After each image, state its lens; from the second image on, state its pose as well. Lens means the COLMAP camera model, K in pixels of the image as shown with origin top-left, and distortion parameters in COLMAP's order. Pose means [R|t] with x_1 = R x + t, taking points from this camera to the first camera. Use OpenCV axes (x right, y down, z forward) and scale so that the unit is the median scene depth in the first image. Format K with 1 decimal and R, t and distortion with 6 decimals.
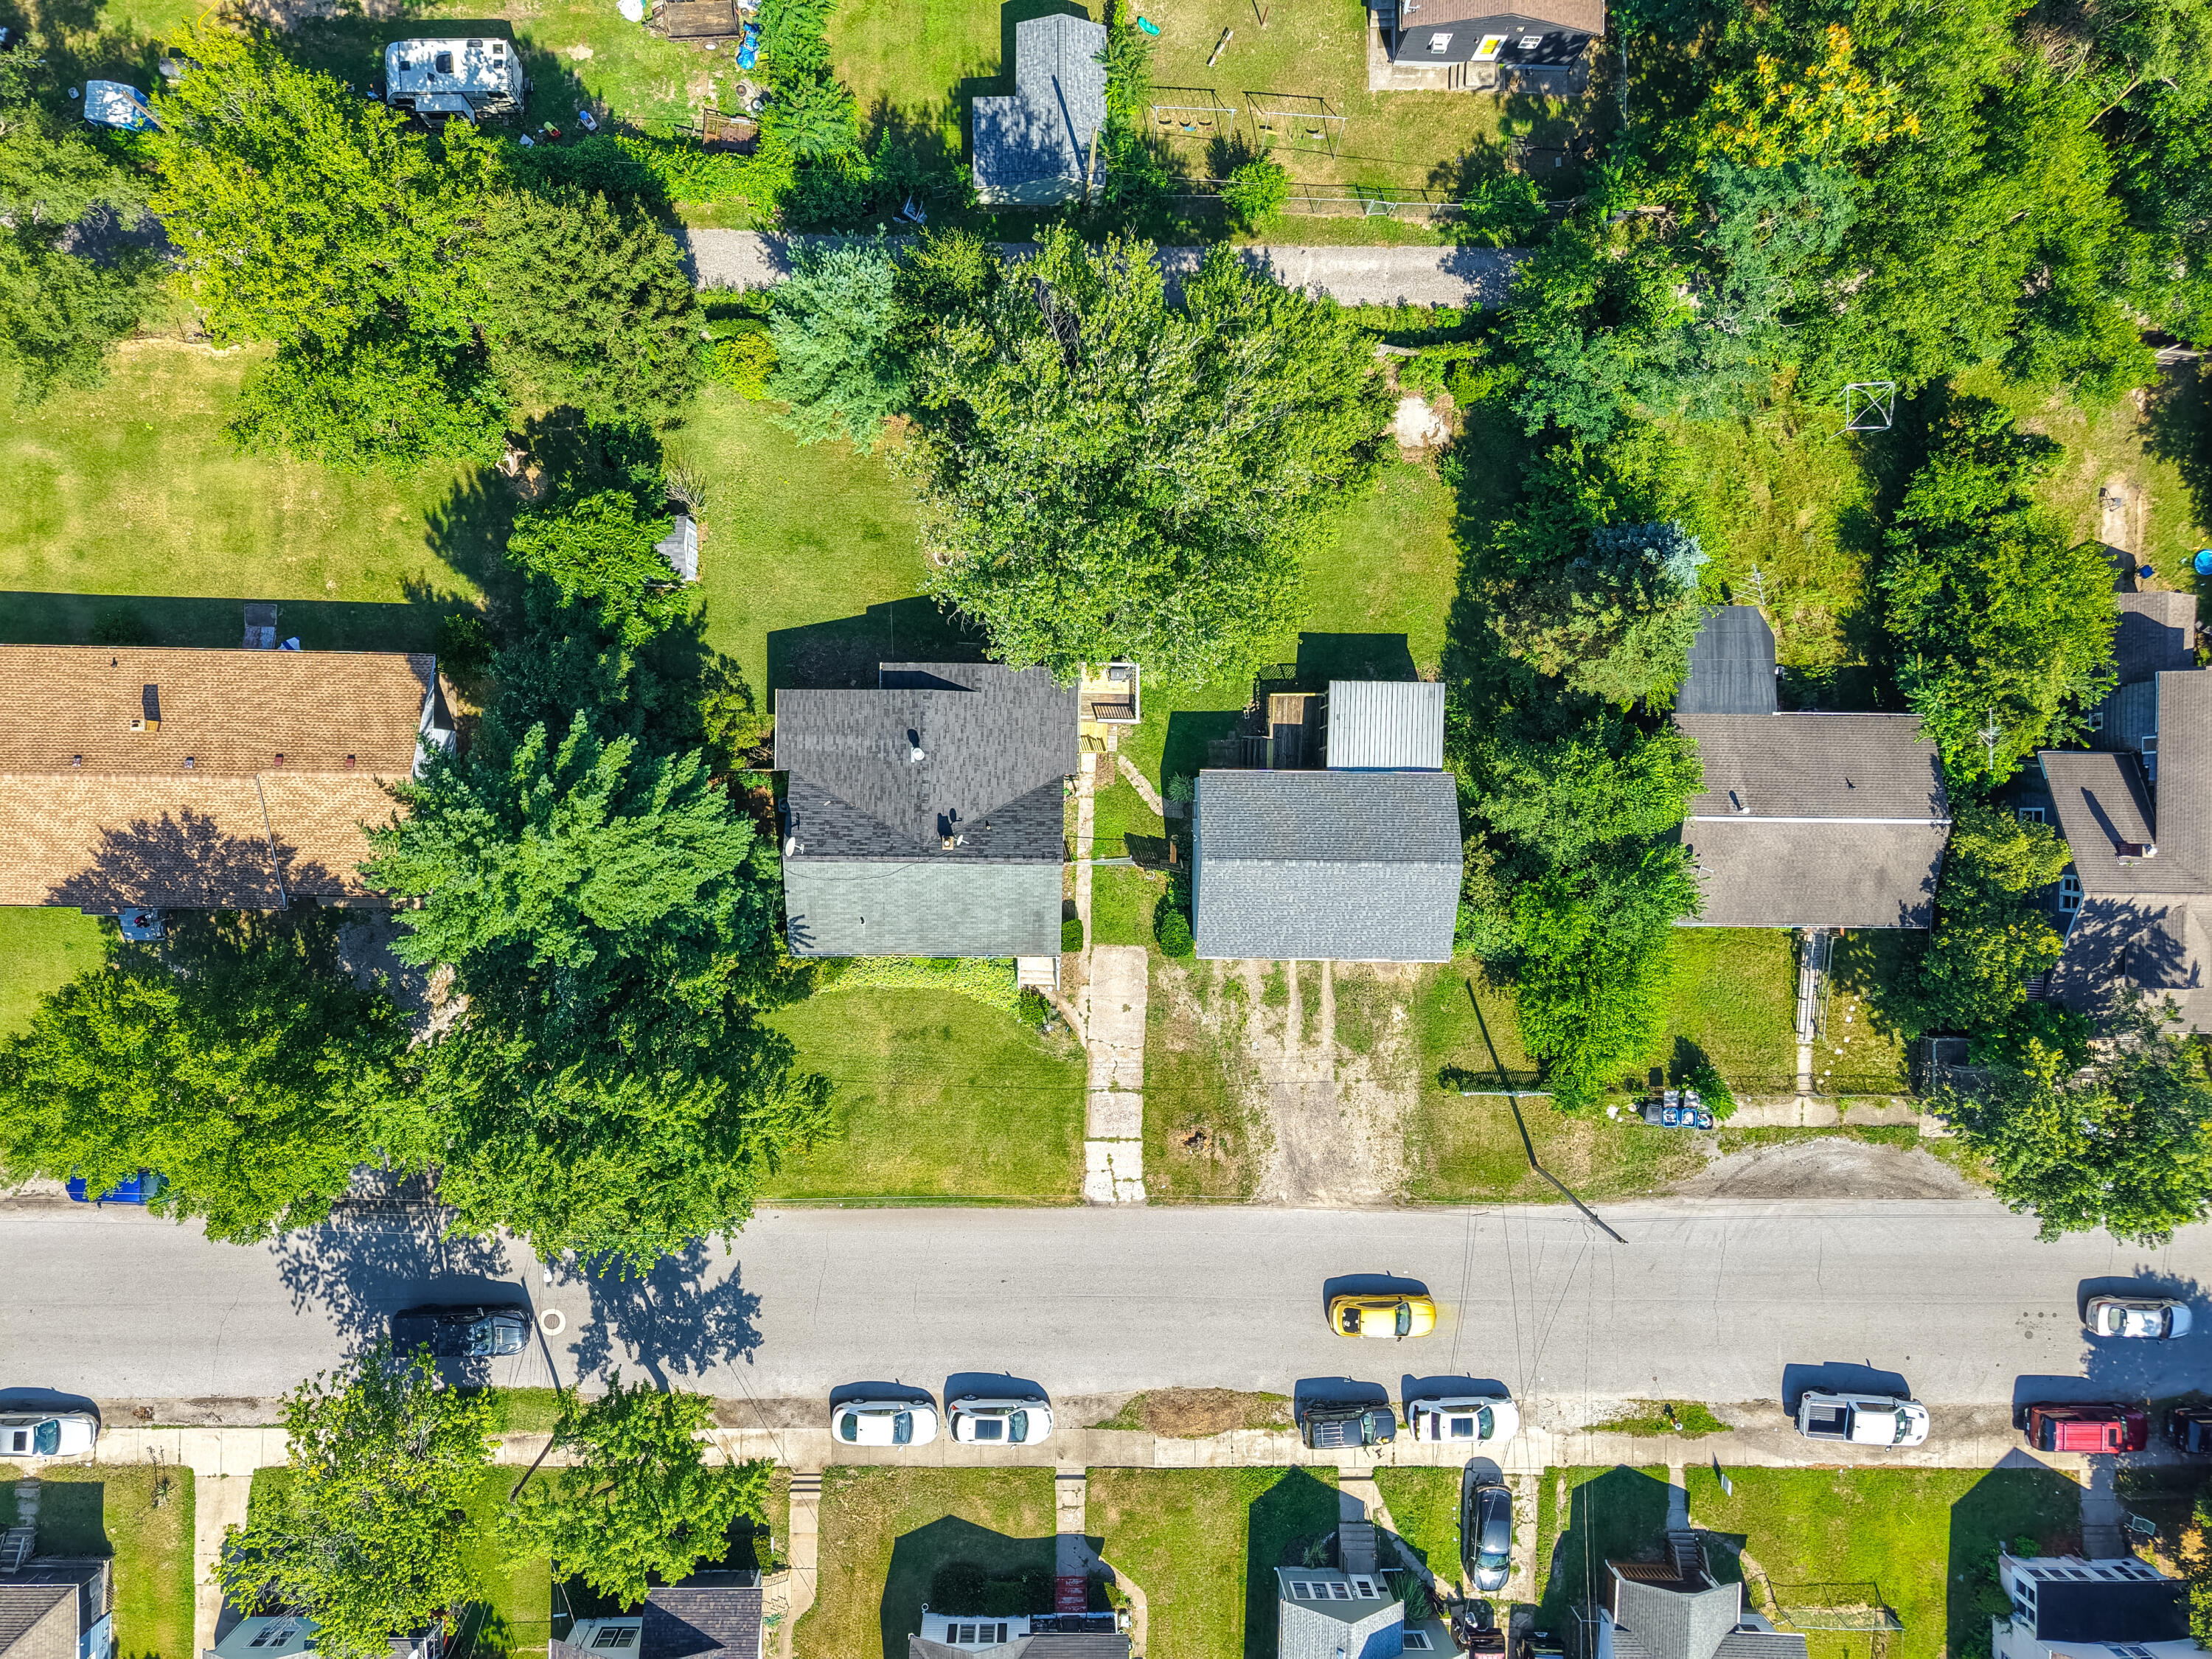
lens RADIAL K [[1494.9, 0, 1106.0], [0, 1494.9, 829.5], [0, 0, 1]] dist [0.001433, -0.000215]
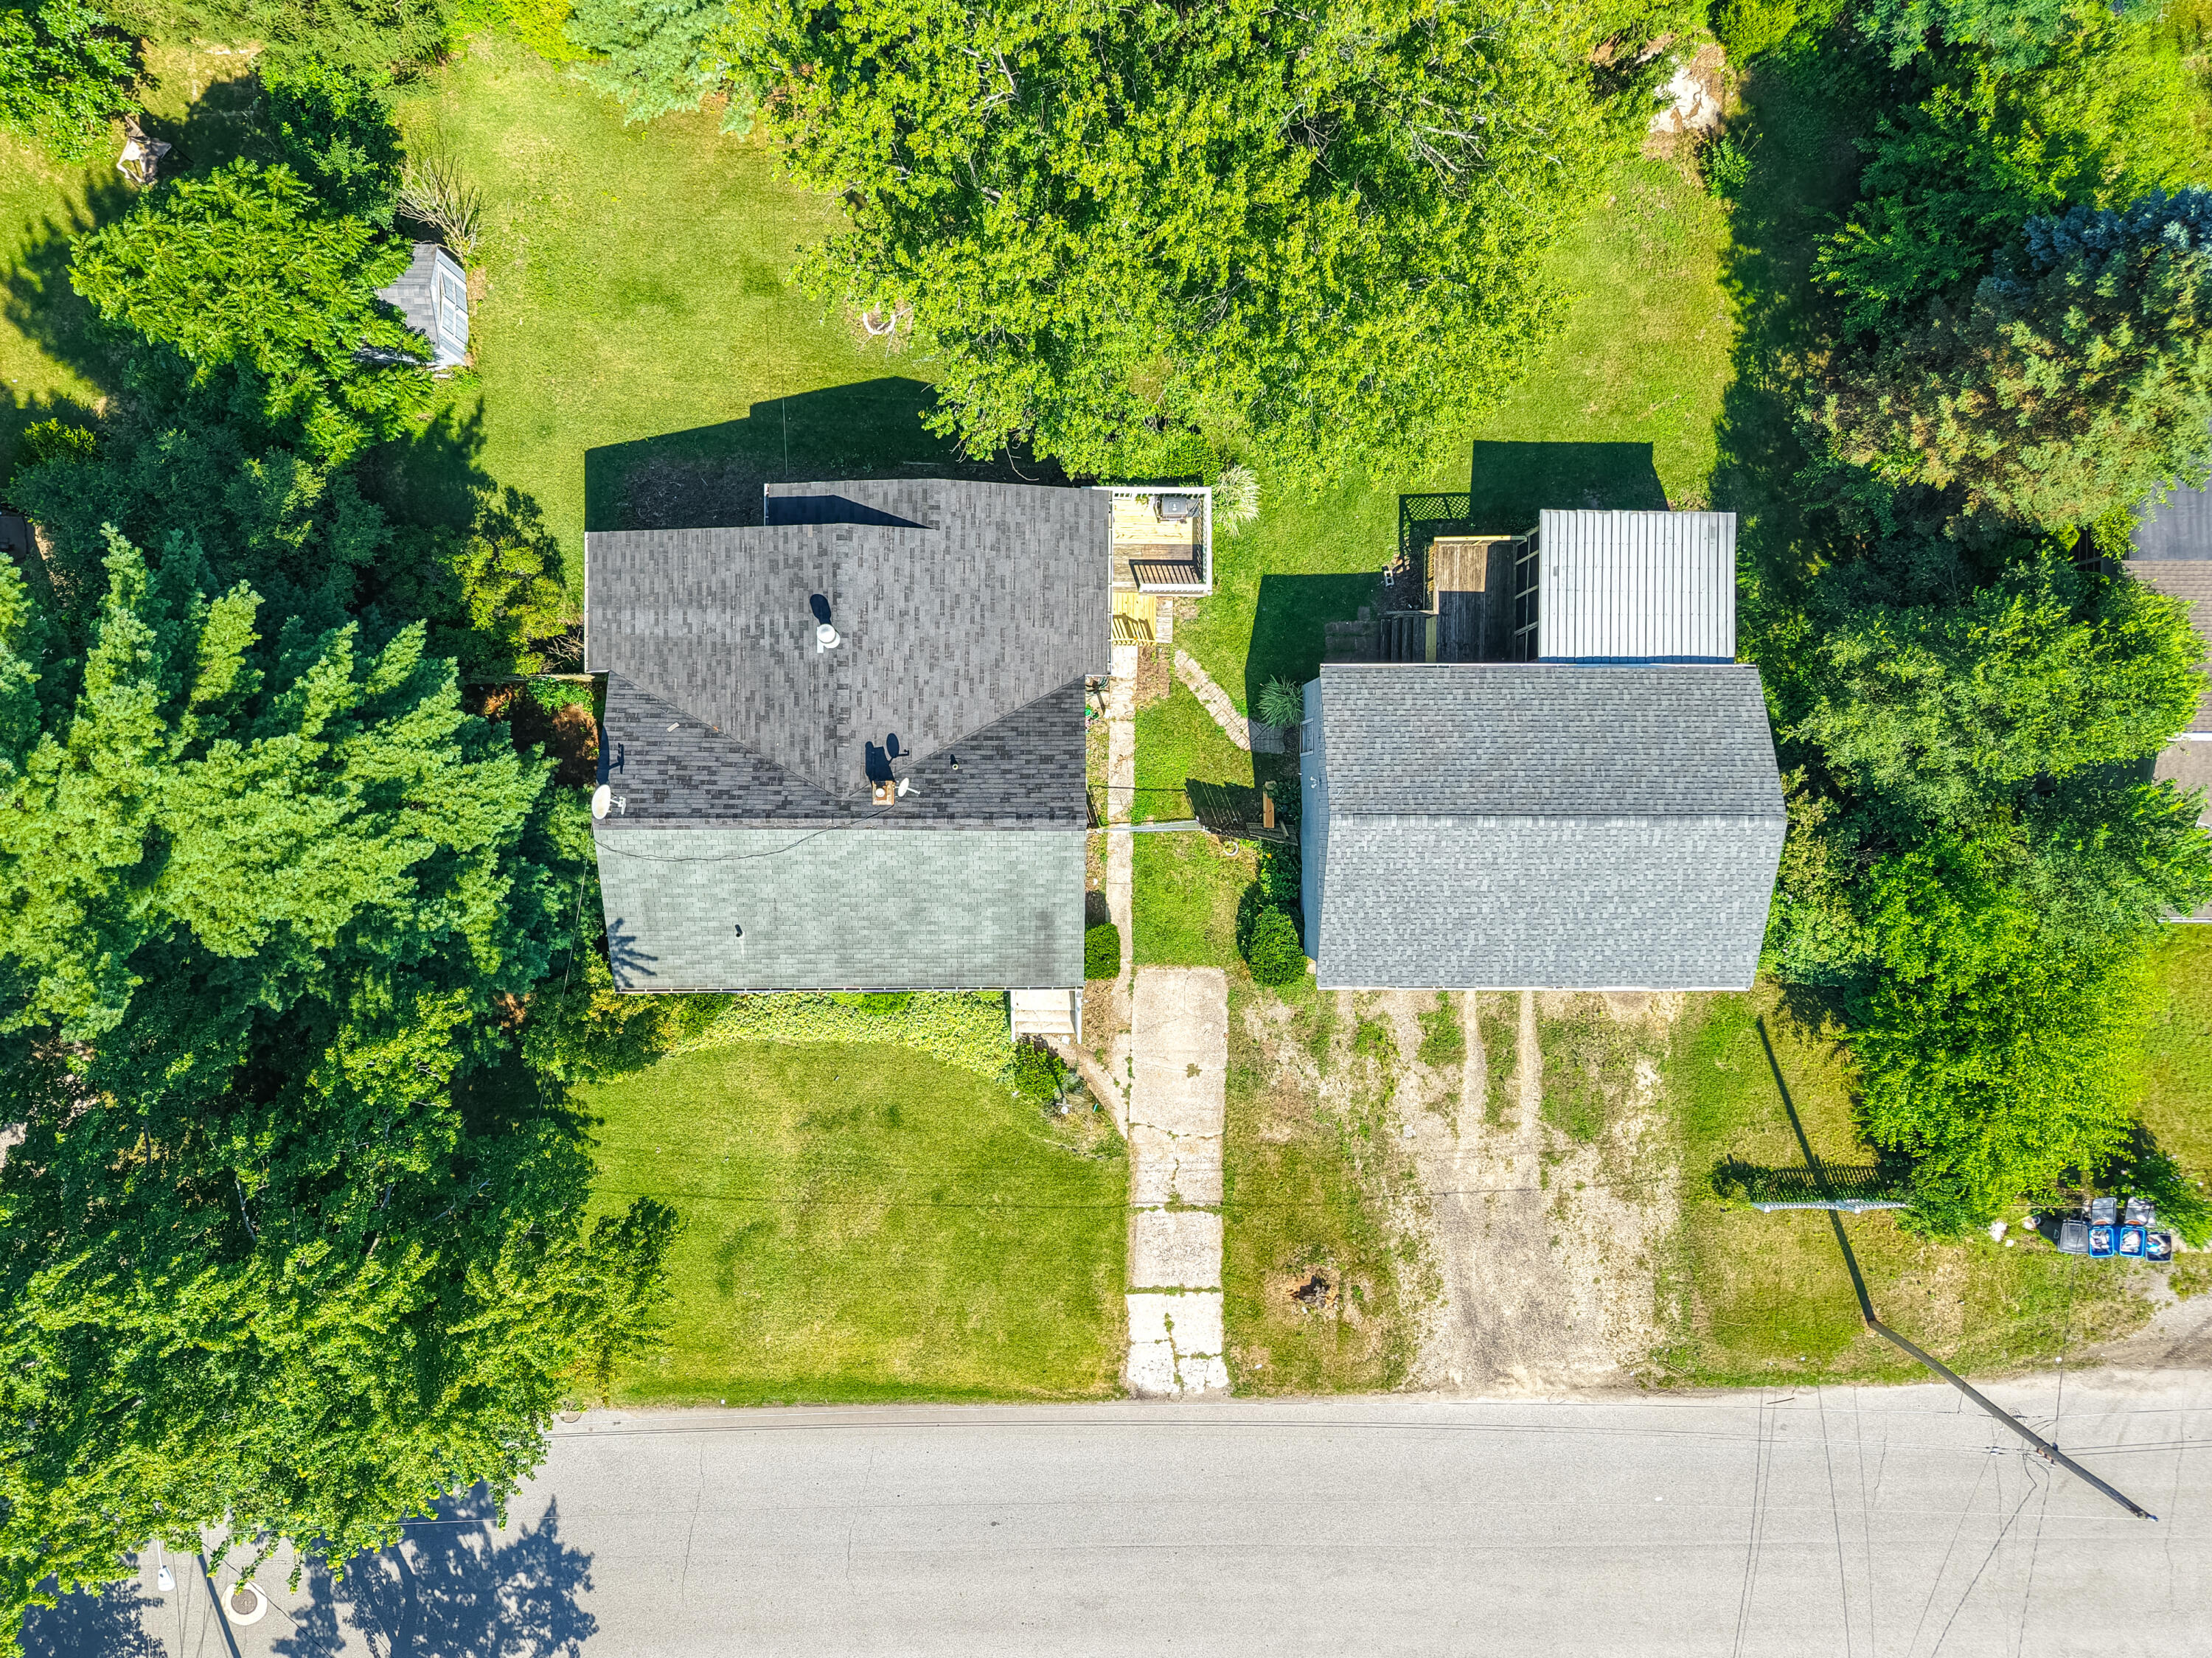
lens RADIAL K [[1529.3, 0, 1111.2], [0, 1529.3, 859.8], [0, 0, 1]] dist [-0.025343, 0.000038]
pose [[0.999929, -0.011549, -0.003056, -0.016563], [0.011615, 0.999681, 0.022438, 0.020888], [0.002796, -0.022472, 0.999744, 0.393089]]
